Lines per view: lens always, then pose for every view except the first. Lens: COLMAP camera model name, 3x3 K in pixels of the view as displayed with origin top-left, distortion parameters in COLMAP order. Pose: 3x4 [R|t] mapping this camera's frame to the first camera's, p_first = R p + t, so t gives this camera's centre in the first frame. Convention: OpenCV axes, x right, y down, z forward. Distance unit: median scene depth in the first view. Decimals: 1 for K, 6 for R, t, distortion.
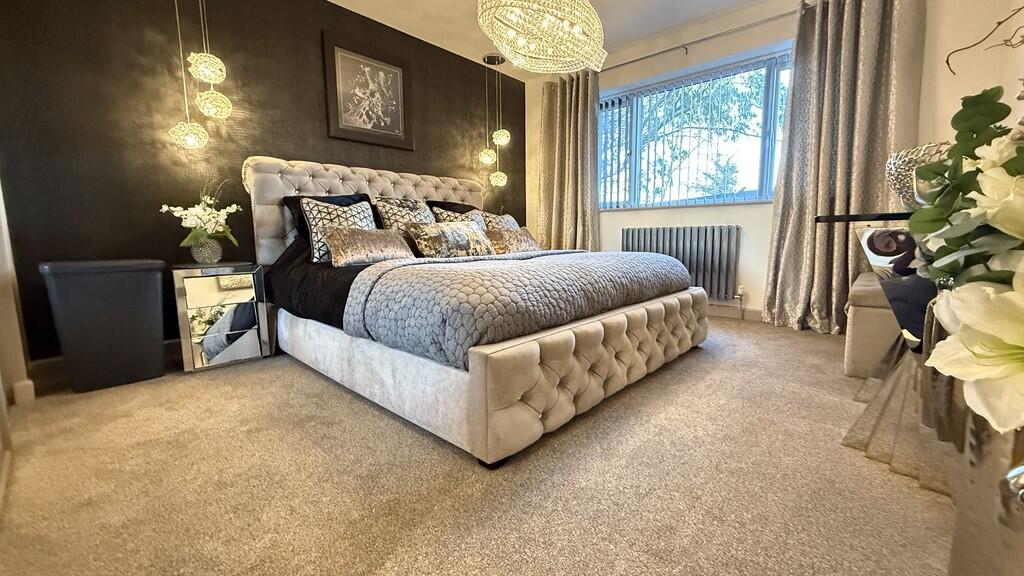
lens RADIAL K [[408.1, 0, 508.0], [0, 408.1, 288.3], [0, 0, 1]] dist [0.000434, -0.000049]
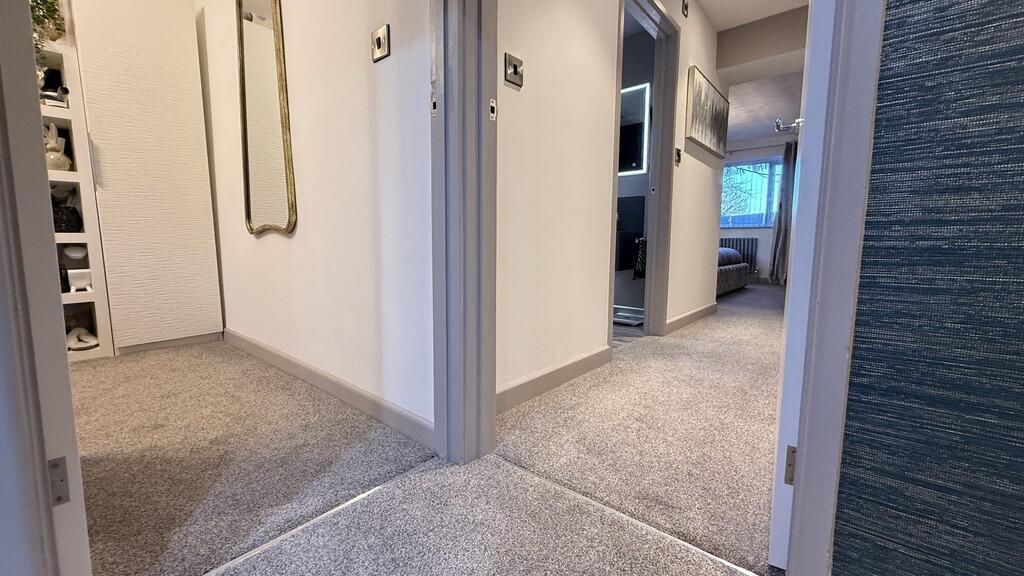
lens RADIAL K [[408.1, 0, 508.0], [0, 408.1, 288.3], [0, 0, 1]] dist [0.000434, -0.000049]
pose [[0.999607, 0.014469, 0.024027, -0.863573], [-0.013971, 0.999687, -0.020743, 0.188368], [-0.024319, 0.020400, 0.999496, -1.209322]]
